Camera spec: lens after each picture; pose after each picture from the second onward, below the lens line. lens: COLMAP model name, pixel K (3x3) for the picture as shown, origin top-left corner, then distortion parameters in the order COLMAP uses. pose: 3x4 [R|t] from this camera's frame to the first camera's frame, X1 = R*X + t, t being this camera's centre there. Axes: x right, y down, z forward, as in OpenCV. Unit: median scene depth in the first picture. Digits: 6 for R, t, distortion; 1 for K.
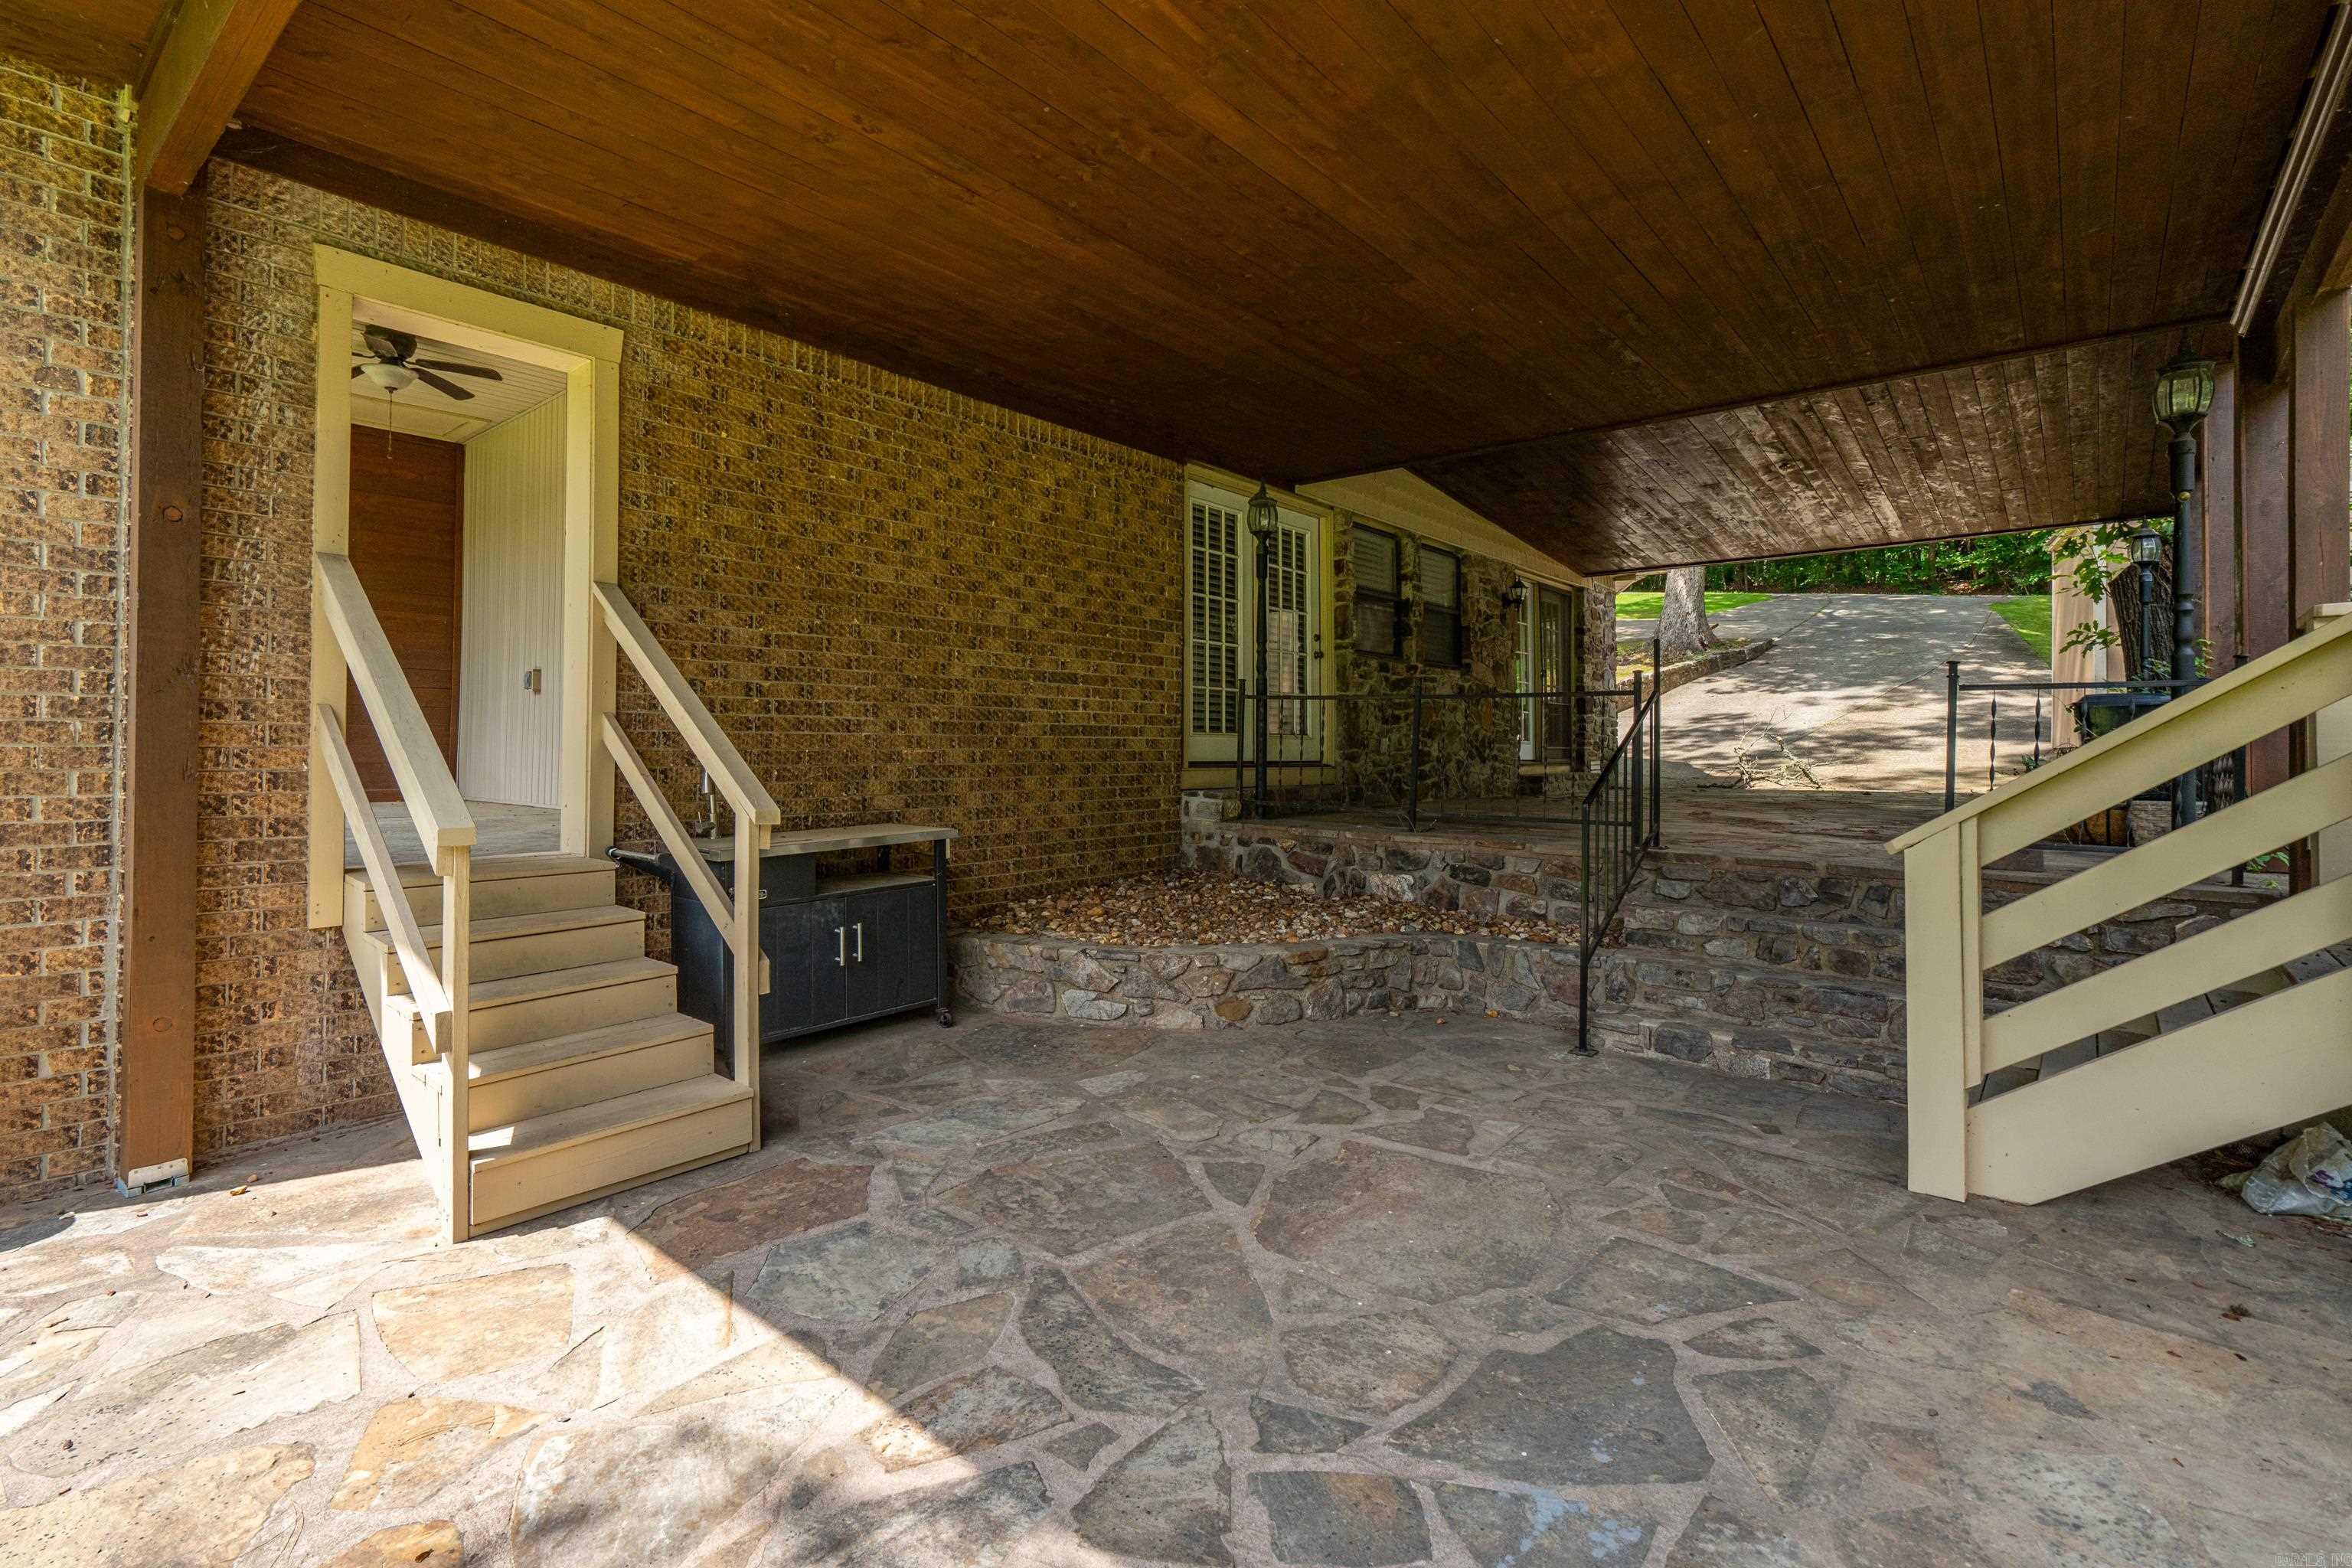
lens RADIAL K [[1086.3, 0, 1169.9], [0, 1086.3, 727.3], [0, 0, 1]] dist [-0.001362, -0.000346]
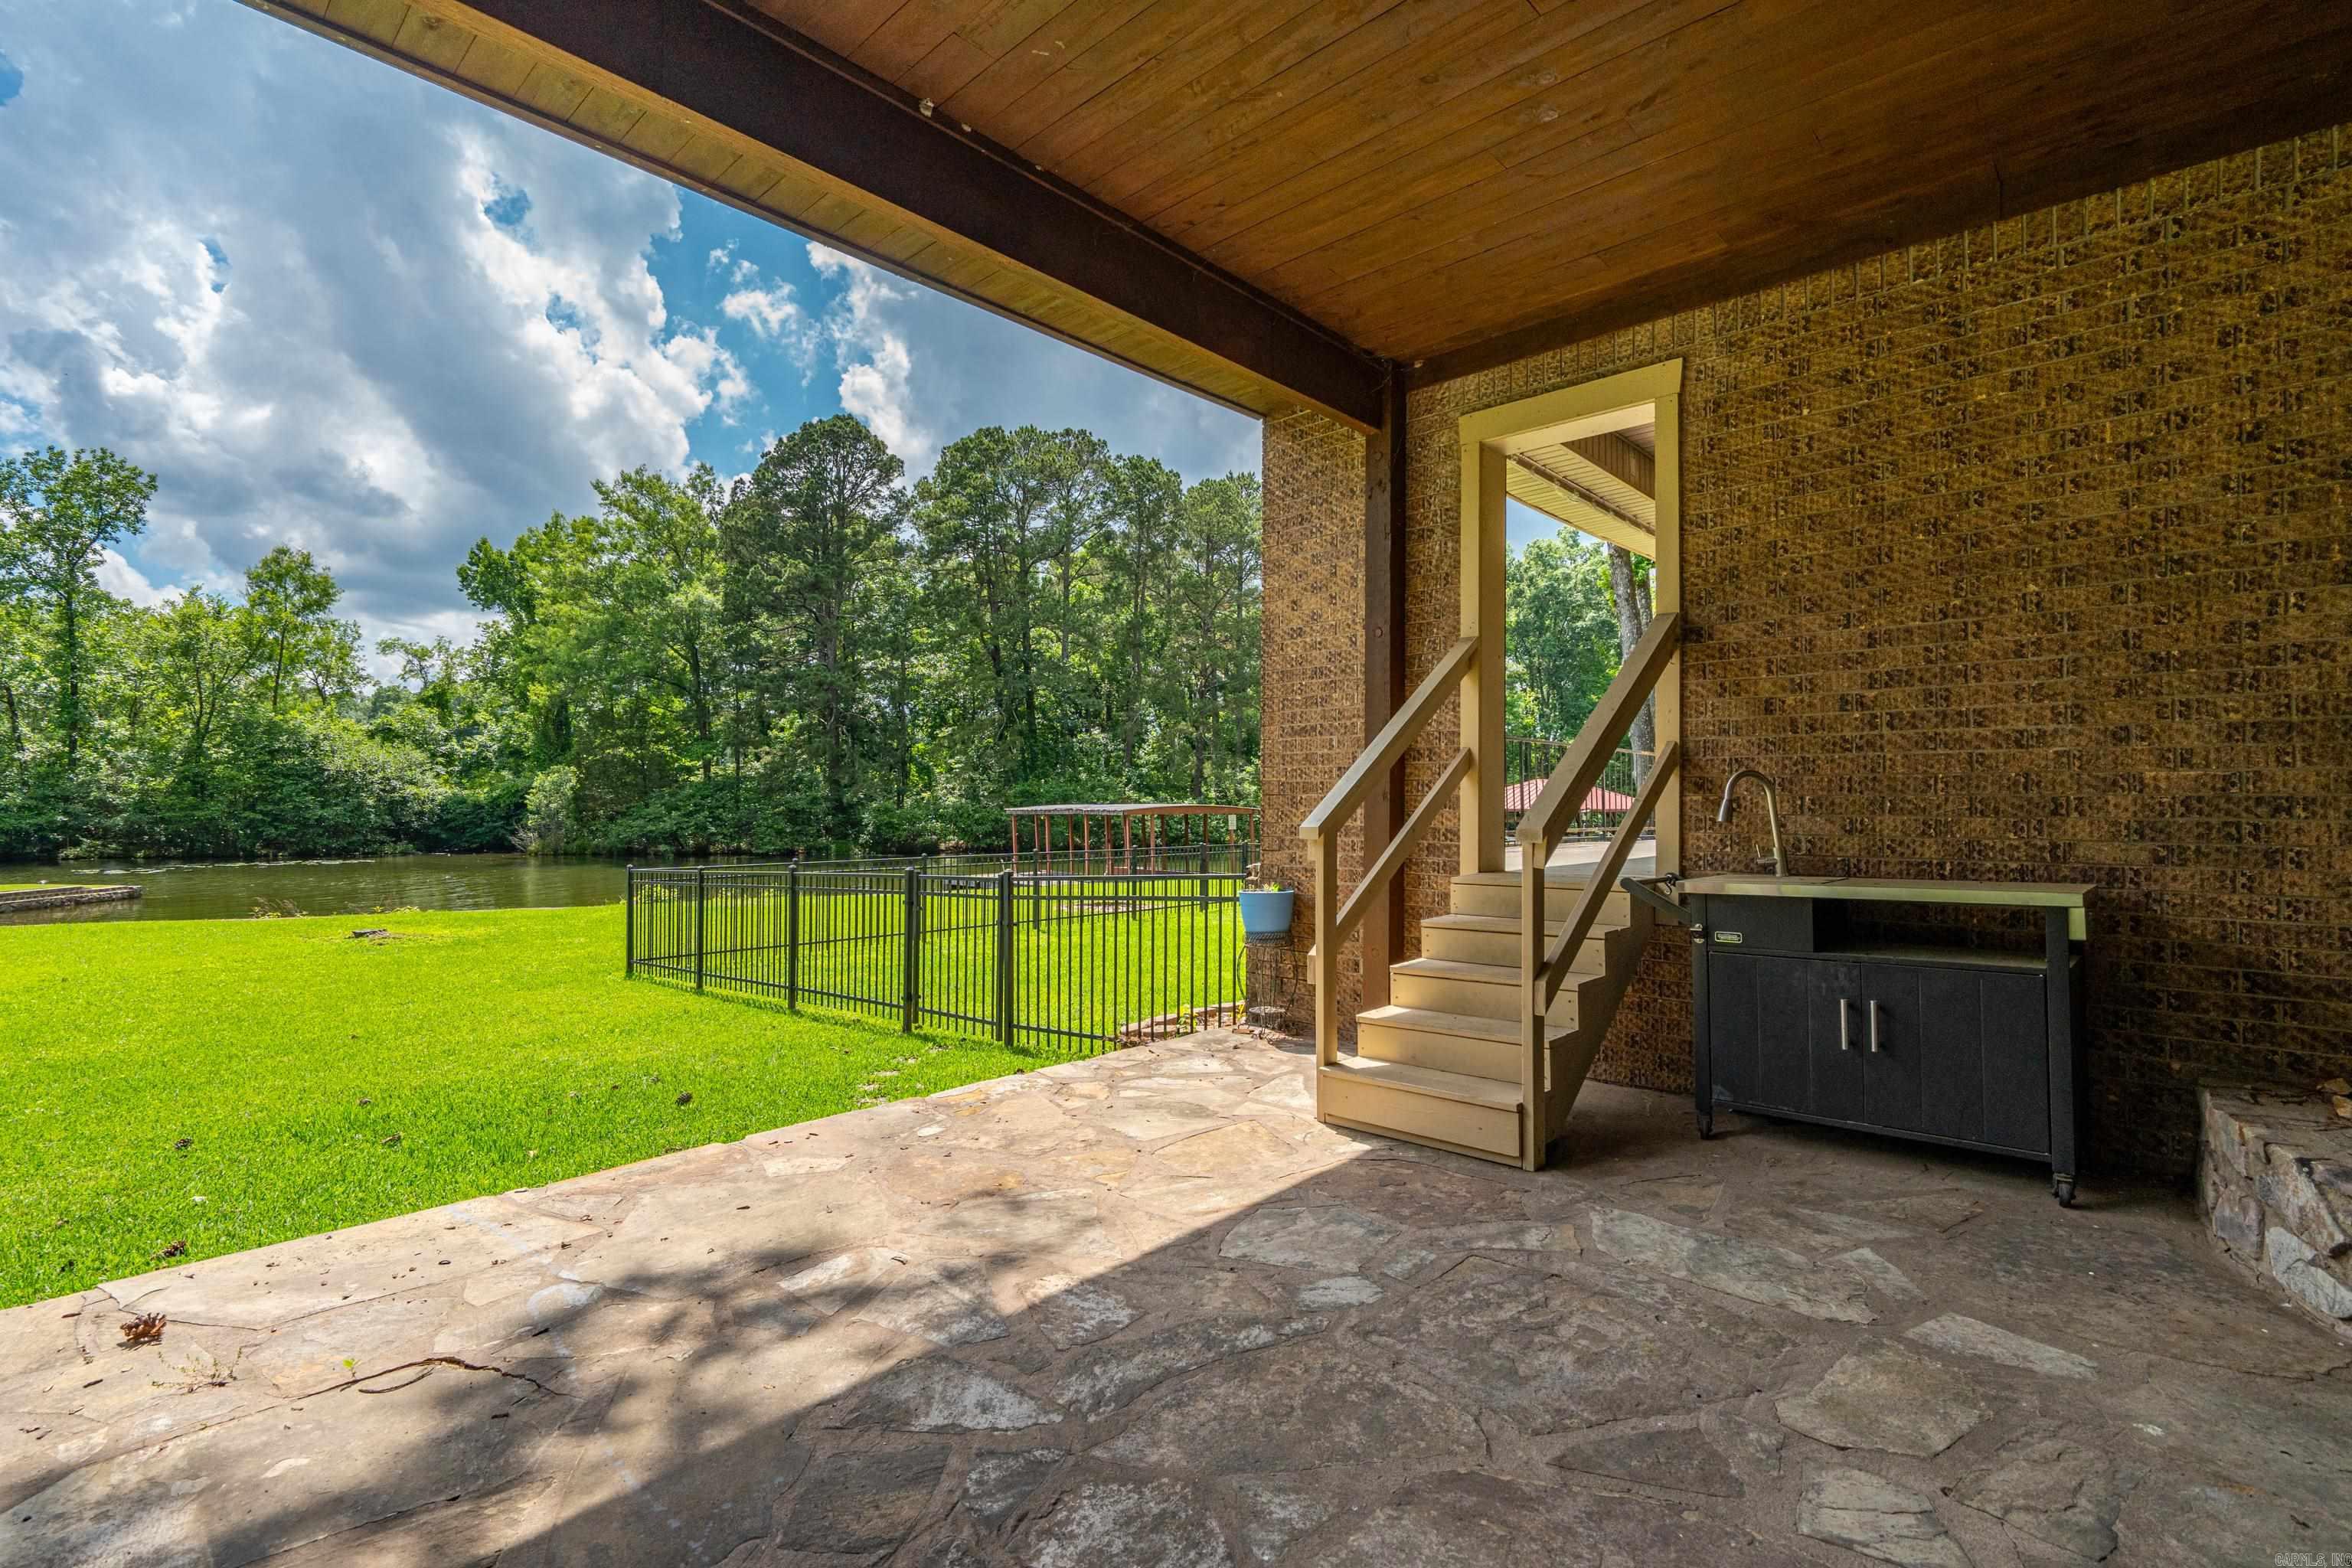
lens RADIAL K [[1077.6, 0, 1191.4], [0, 1077.6, 791.3], [0, 0, 1]] dist [-0.001300, -0.000653]
pose [[-0.038852, -0.017069, -0.999099, 0.565426], [0.013295, 0.999757, -0.017597, 0.050582], [0.999157, -0.013967, -0.038615, 0.664600]]
